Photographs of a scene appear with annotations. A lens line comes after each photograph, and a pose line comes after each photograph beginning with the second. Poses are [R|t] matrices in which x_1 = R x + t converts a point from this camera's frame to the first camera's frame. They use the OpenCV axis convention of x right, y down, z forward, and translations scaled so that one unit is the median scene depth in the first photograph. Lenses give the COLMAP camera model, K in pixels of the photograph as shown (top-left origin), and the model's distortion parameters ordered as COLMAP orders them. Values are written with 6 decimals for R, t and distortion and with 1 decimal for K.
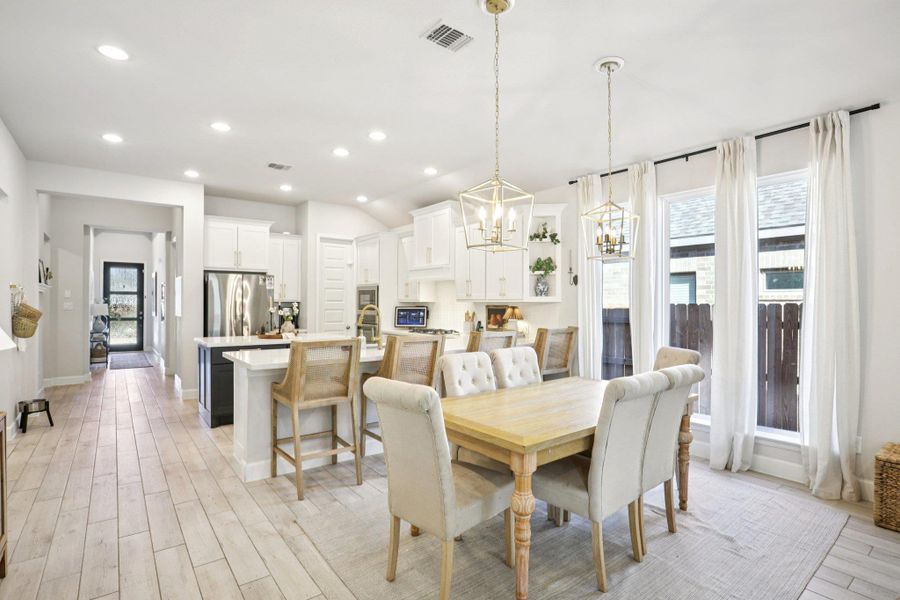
lens RADIAL K [[420.3, 0, 436.7], [0, 420.3, 301.2], [0, 0, 1]] dist [-0.026180, 0.001145]
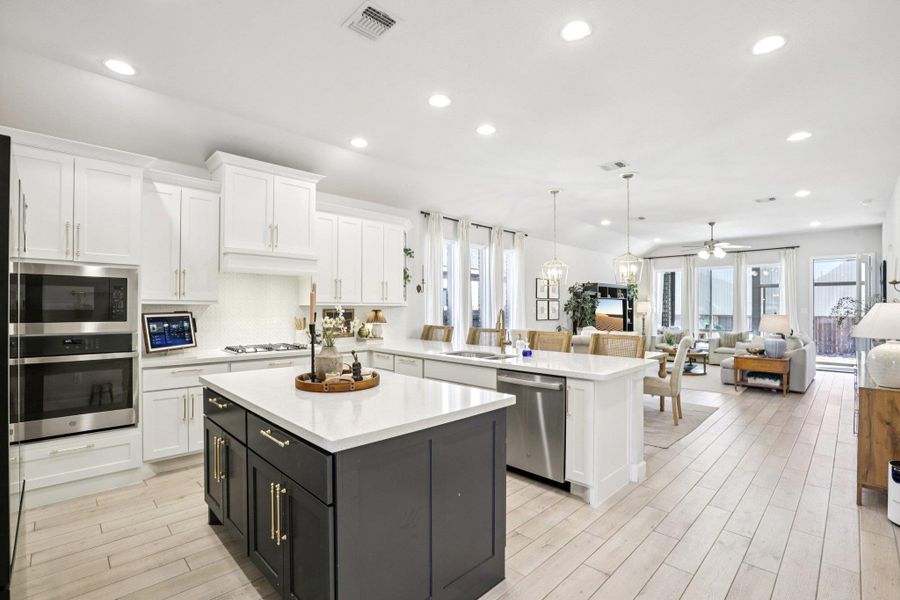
lens RADIAL K [[408.5, 0, 453.2], [0, 408.5, 306.5], [0, 0, 1]] dist [-0.027811, 0.002137]
pose [[-0.120906, 0.000411, 0.992664, -0.339207], [-0.005929, 0.999982, -0.001137, 0.001887], [-0.992646, -0.006023, -0.120901, 0.385320]]
